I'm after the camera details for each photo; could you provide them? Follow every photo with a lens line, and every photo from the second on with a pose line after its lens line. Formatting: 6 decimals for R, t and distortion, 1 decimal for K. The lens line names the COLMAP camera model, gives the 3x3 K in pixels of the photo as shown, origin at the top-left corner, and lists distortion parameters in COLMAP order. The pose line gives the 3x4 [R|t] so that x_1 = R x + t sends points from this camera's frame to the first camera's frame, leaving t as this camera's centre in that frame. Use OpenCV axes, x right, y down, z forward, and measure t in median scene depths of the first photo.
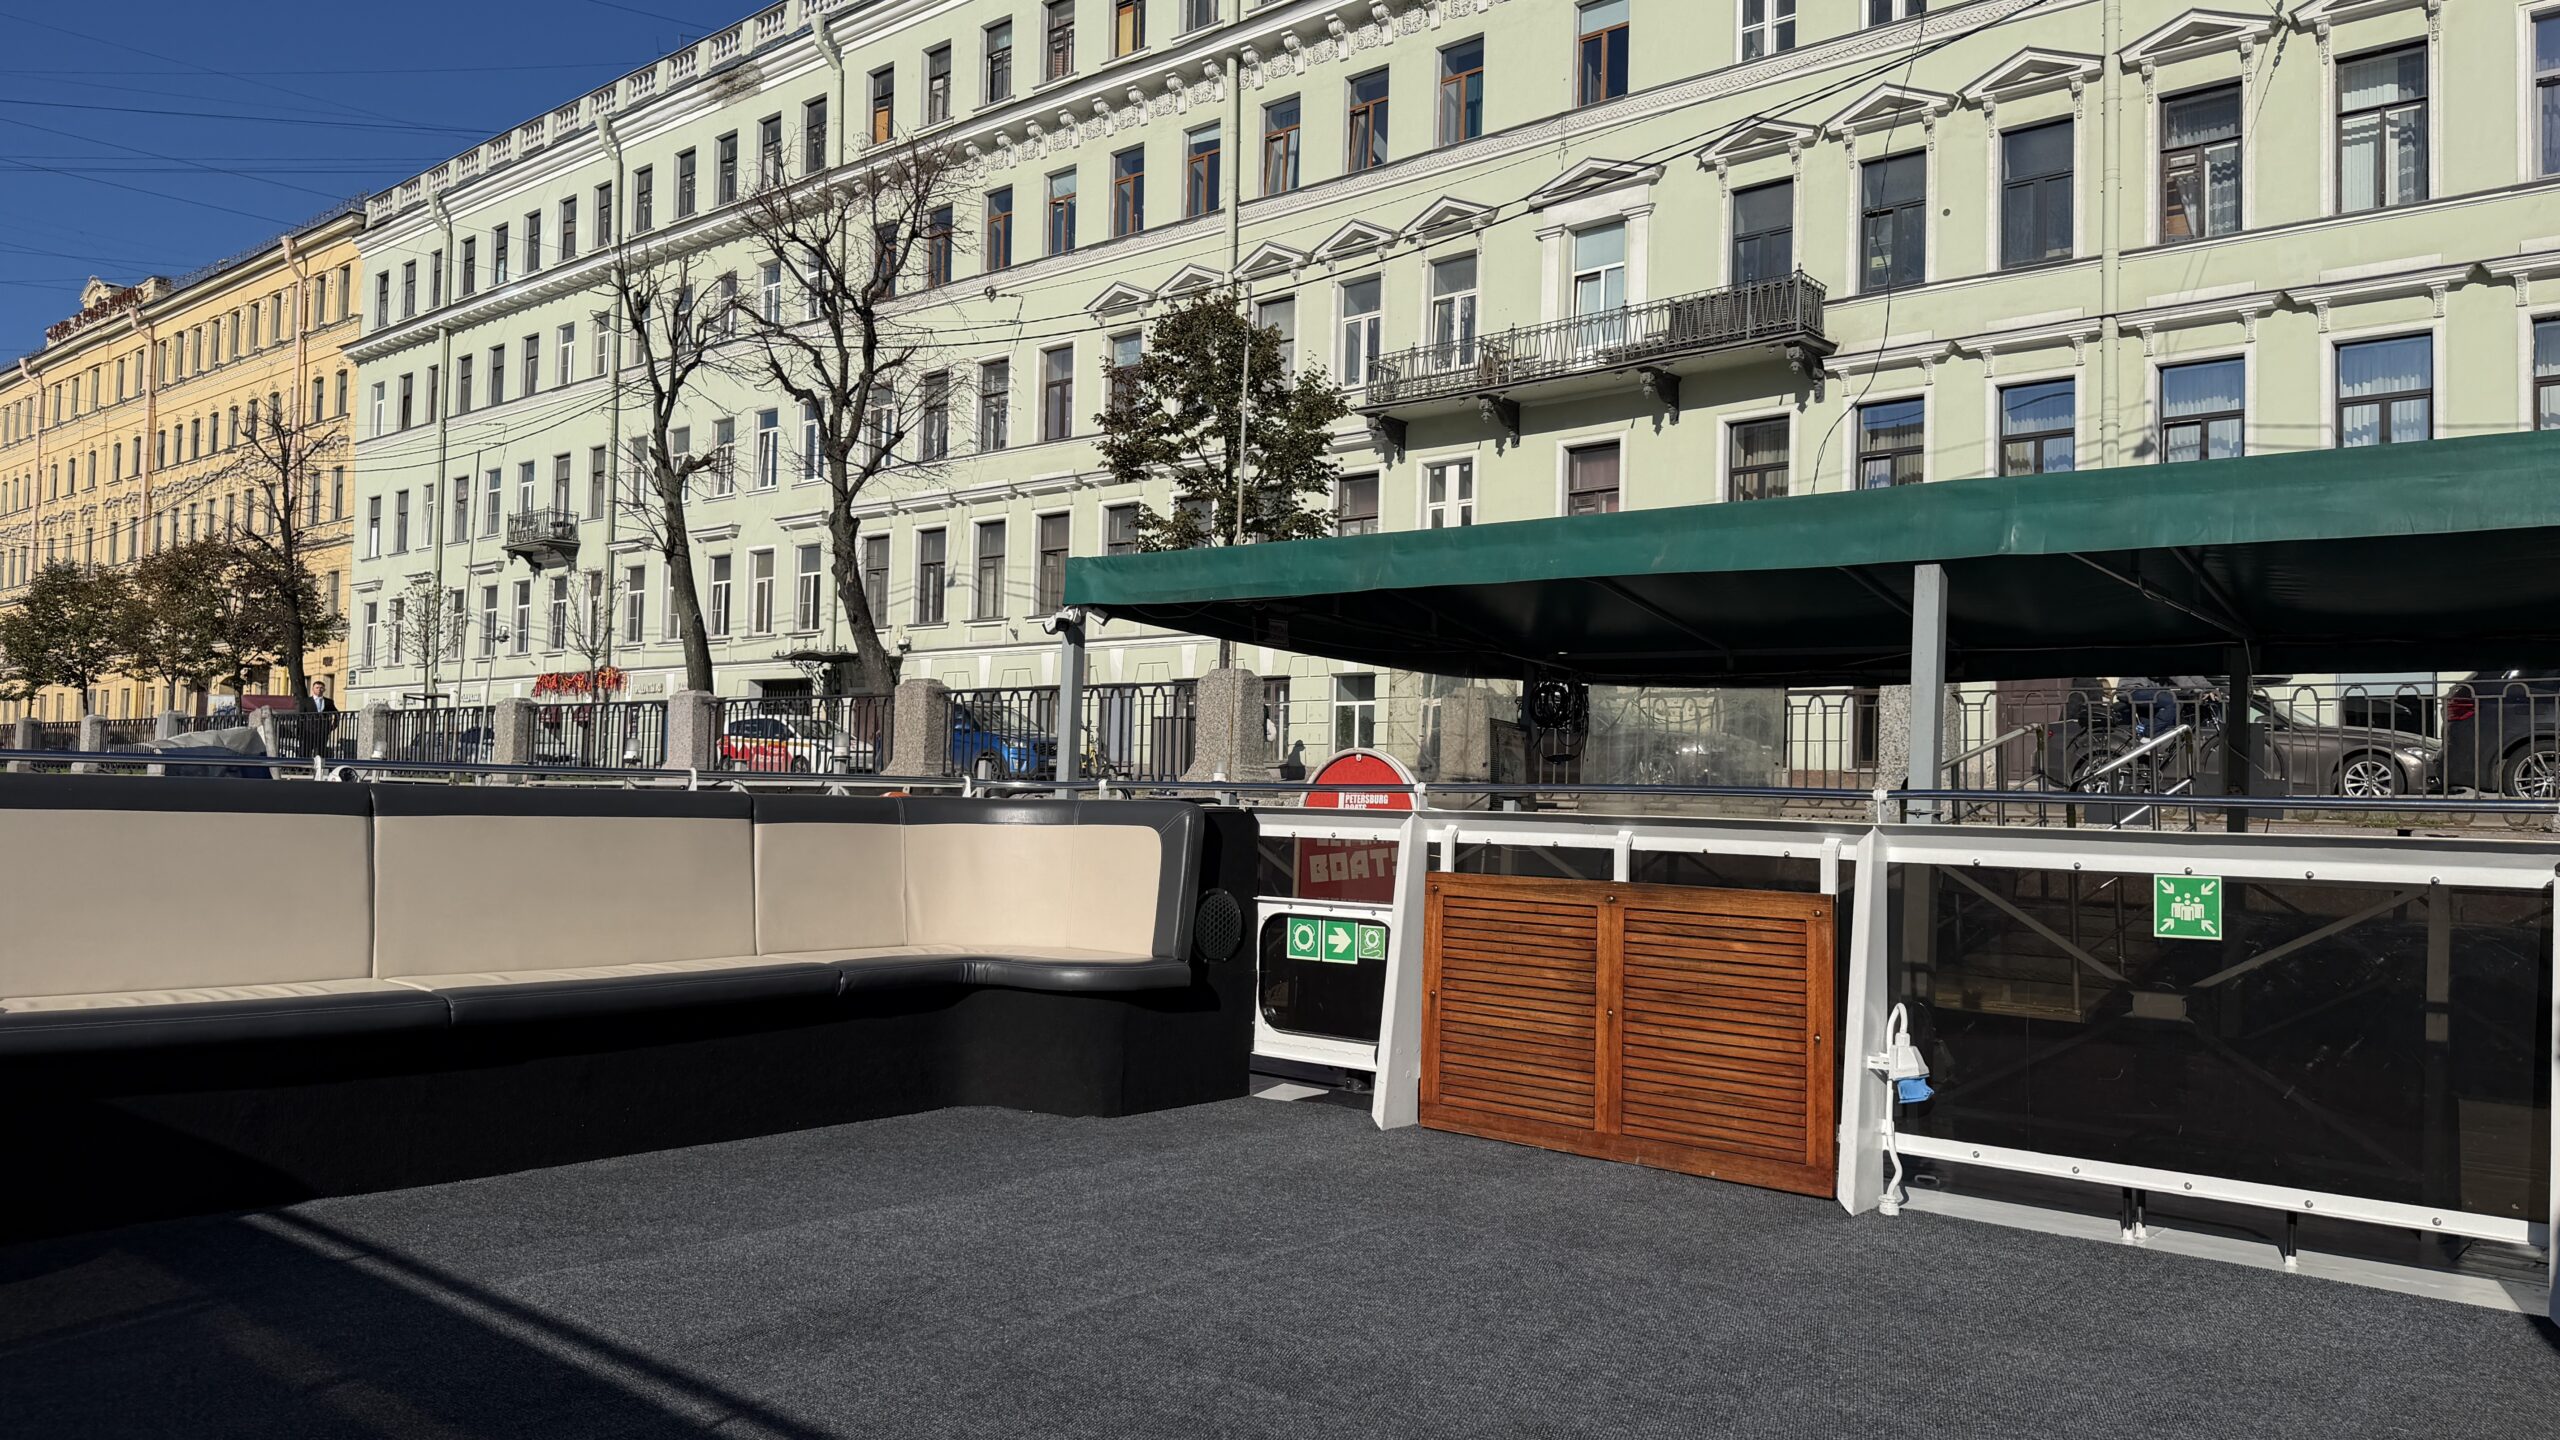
lens RADIAL K [[1774.2, 0, 1272.4], [0, 1774.2, 731.2], [0, 0, 1]] dist [0.063491, -0.084048]
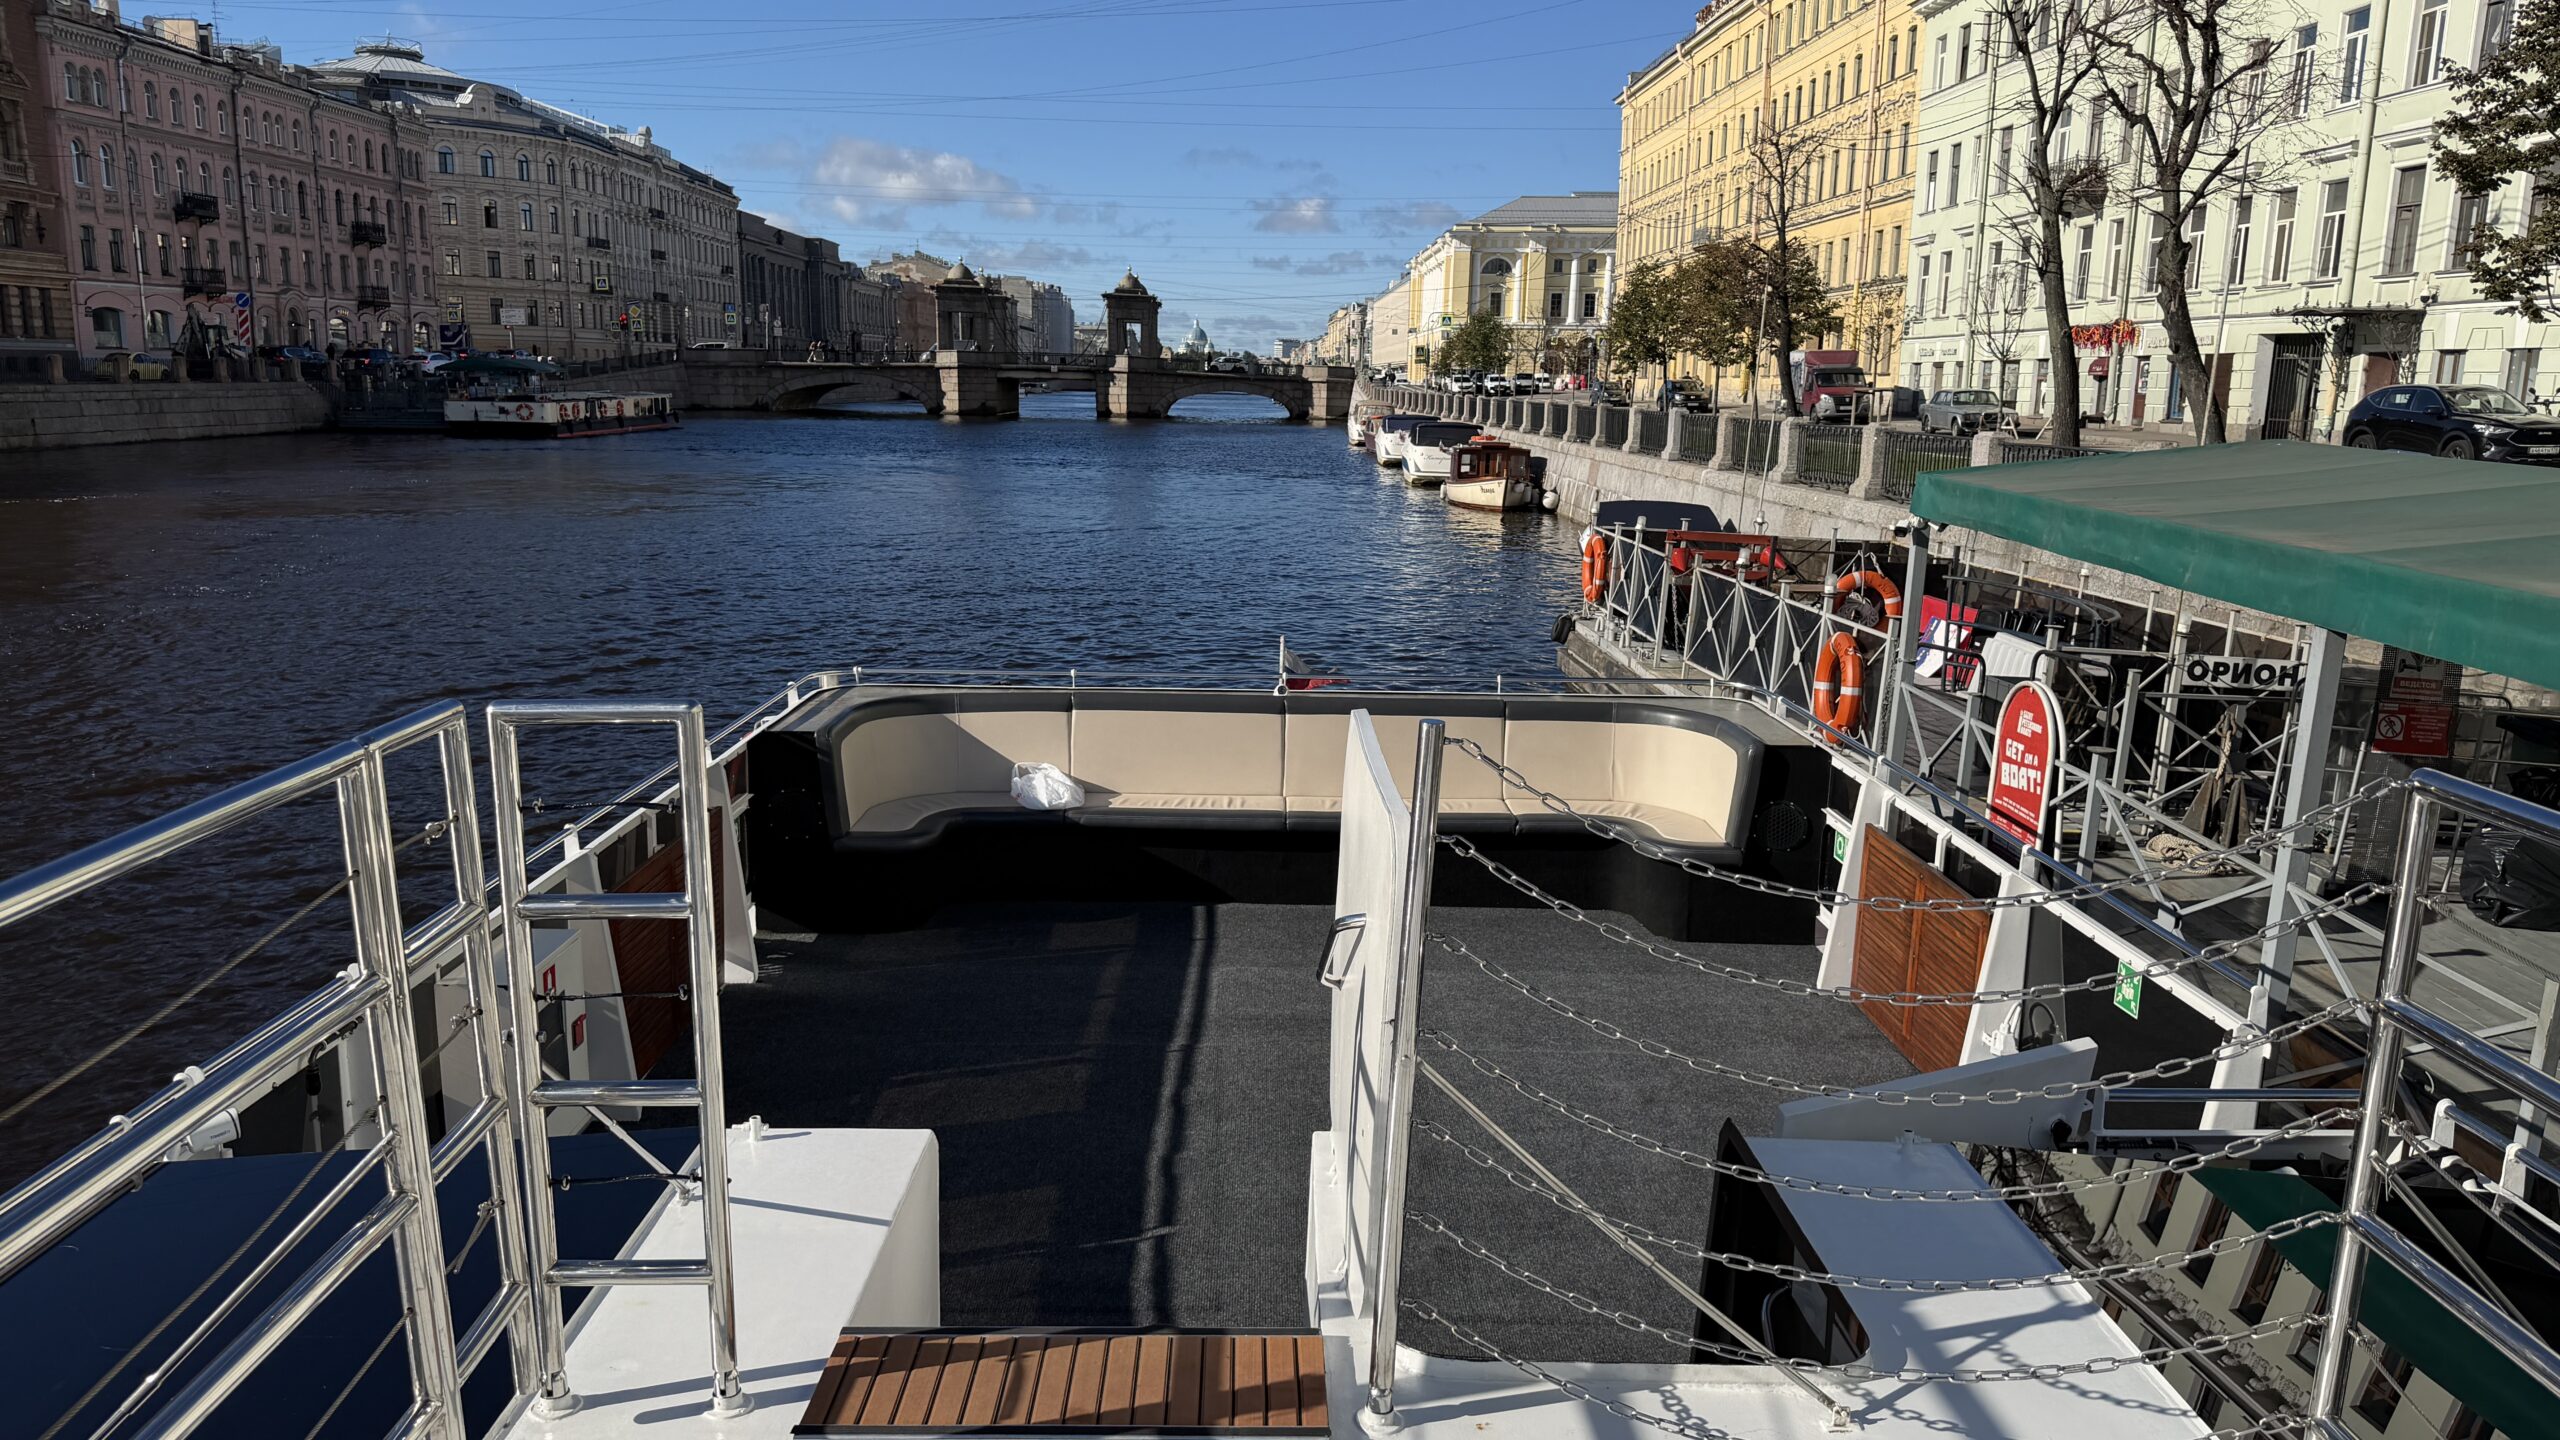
lens RADIAL K [[1774.2, 0, 1287.9], [0, 1774.2, 723.8], [0, 0, 1]] dist [0.063491, -0.084048]
pose [[0.668374, 0.133785, -0.731695, 0.514243], [0.023508, 0.979401, 0.200550, -0.184293], [0.743454, -0.151243, 0.651462, -0.141766]]
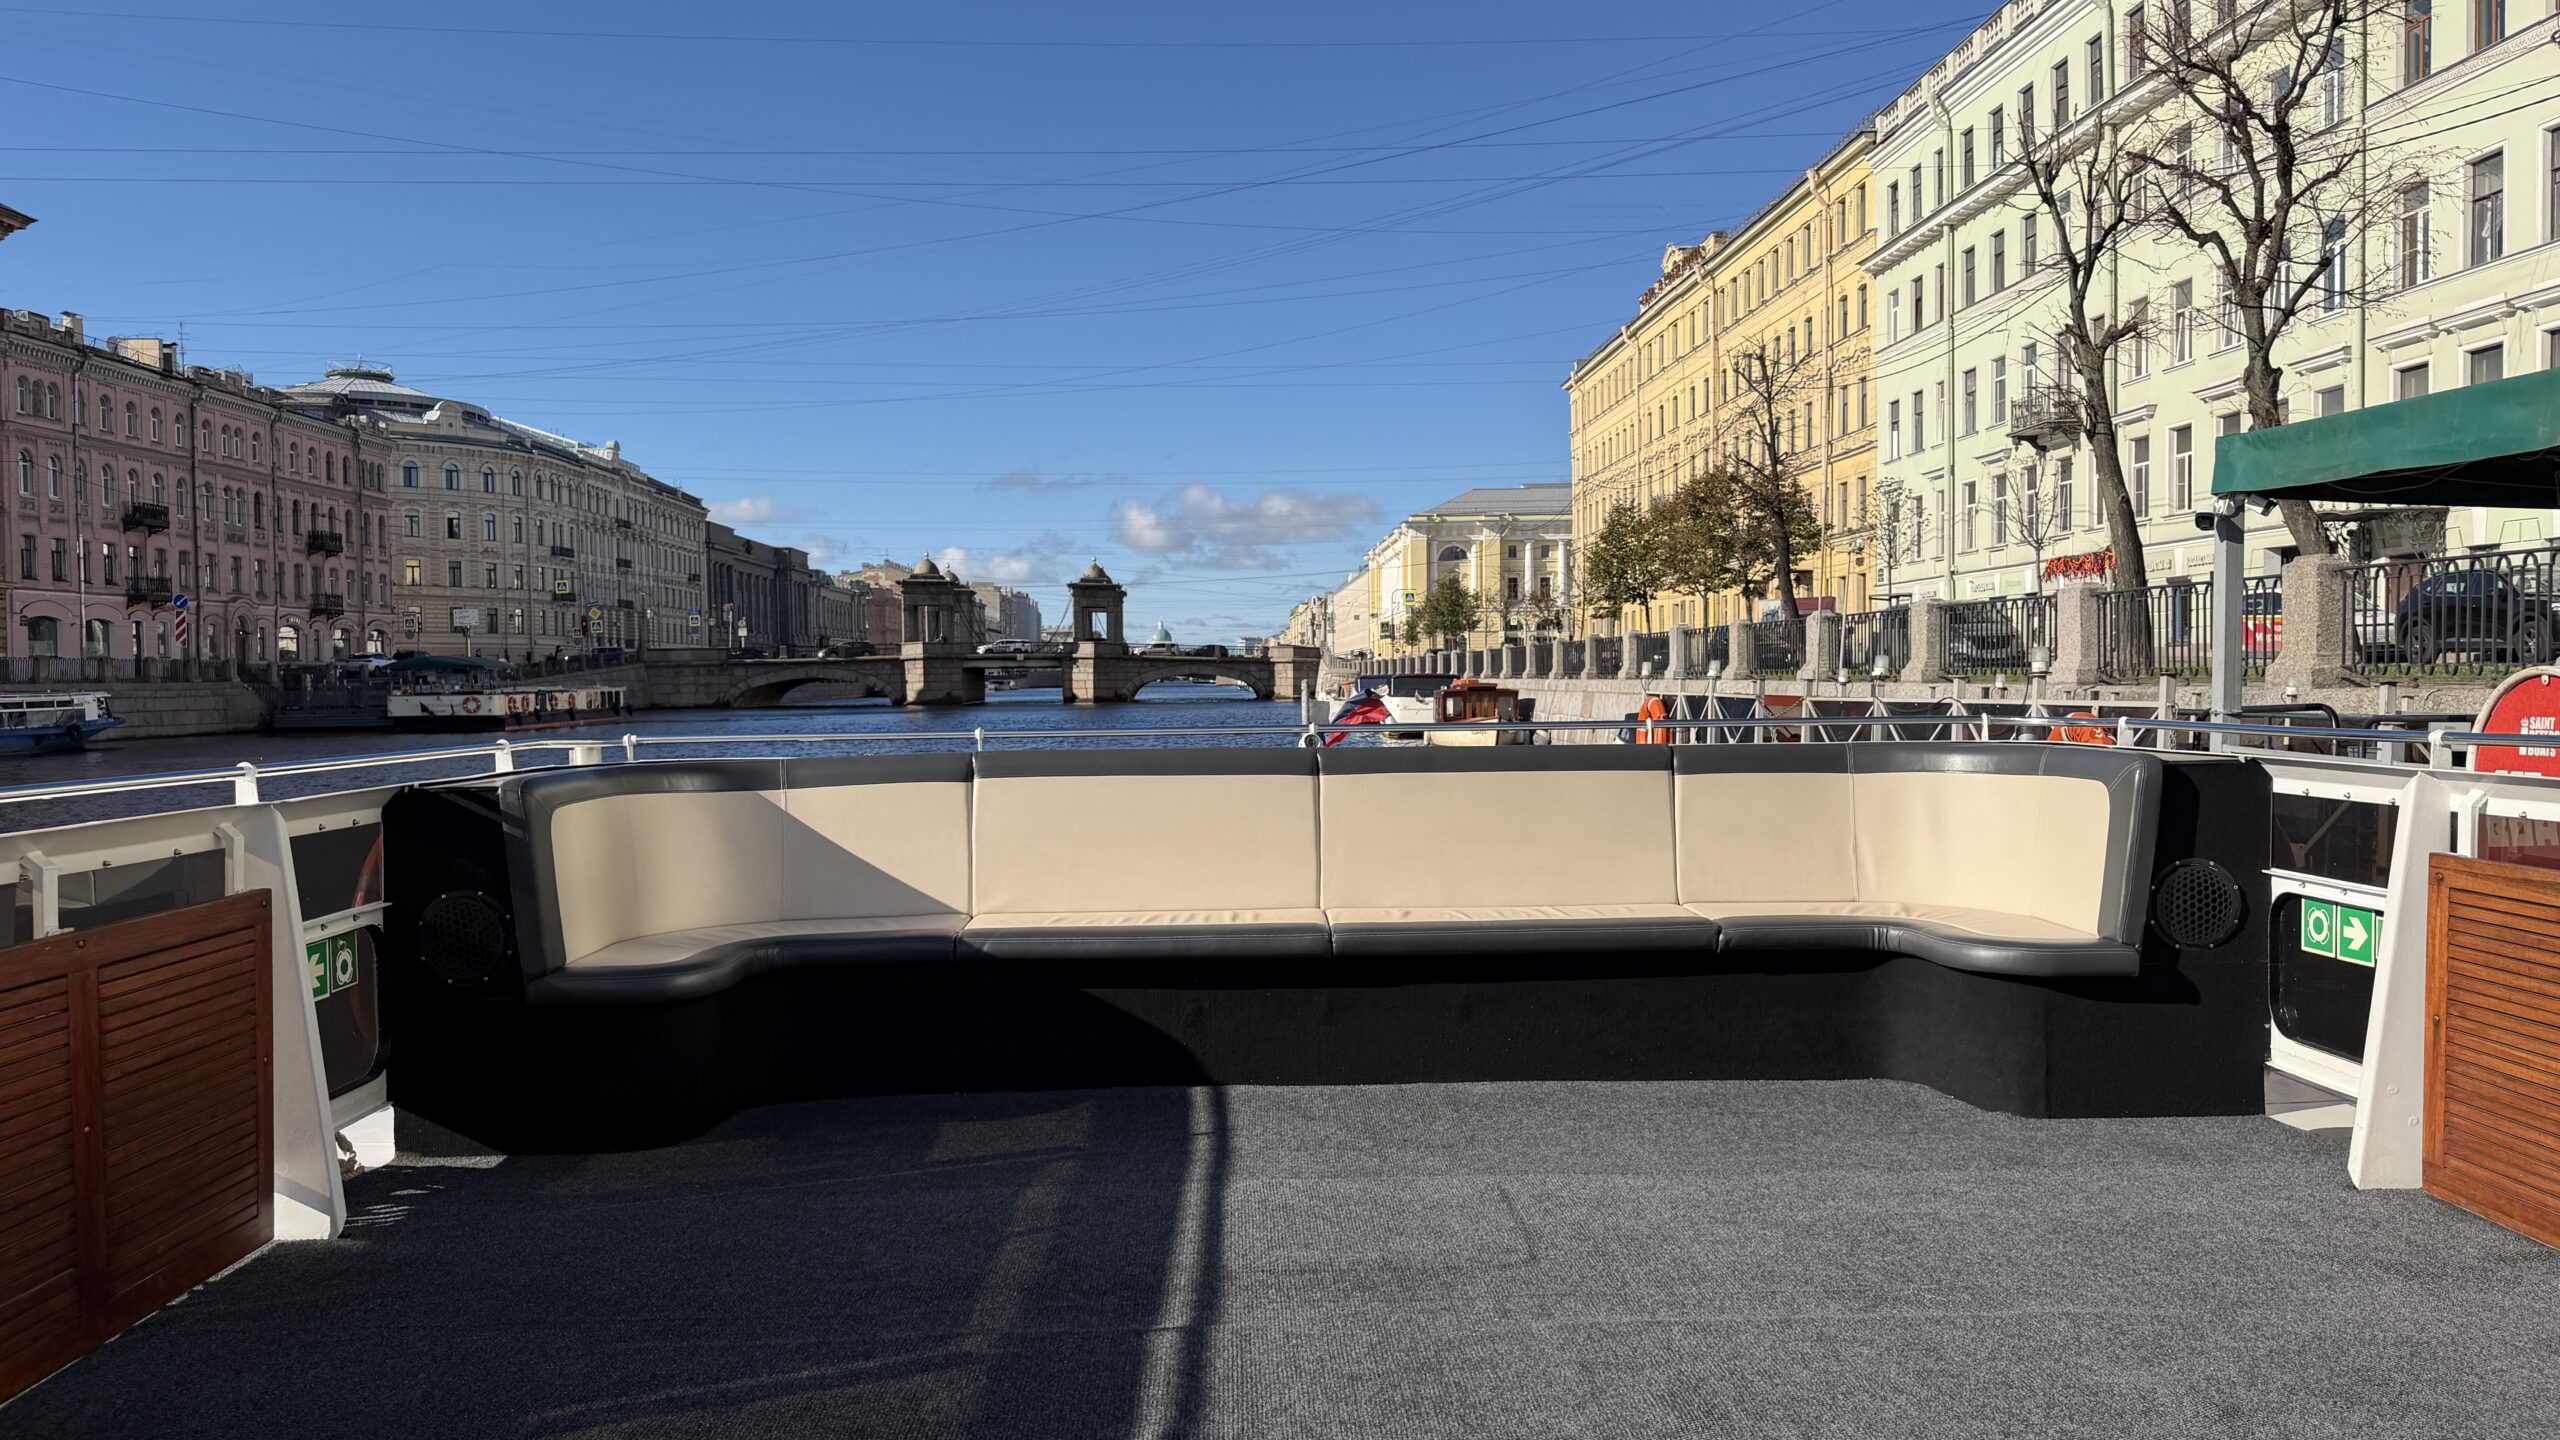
lens RADIAL K [[1774.2, 0, 1274.1], [0, 1774.2, 729.5], [0, 0, 1]] dist [0.063491, -0.084048]
pose [[0.677204, -0.007568, -0.735756, 0.203519], [0.055945, 0.997582, 0.041232, -0.019704], [0.733665, -0.069084, 0.675990, 0.097249]]
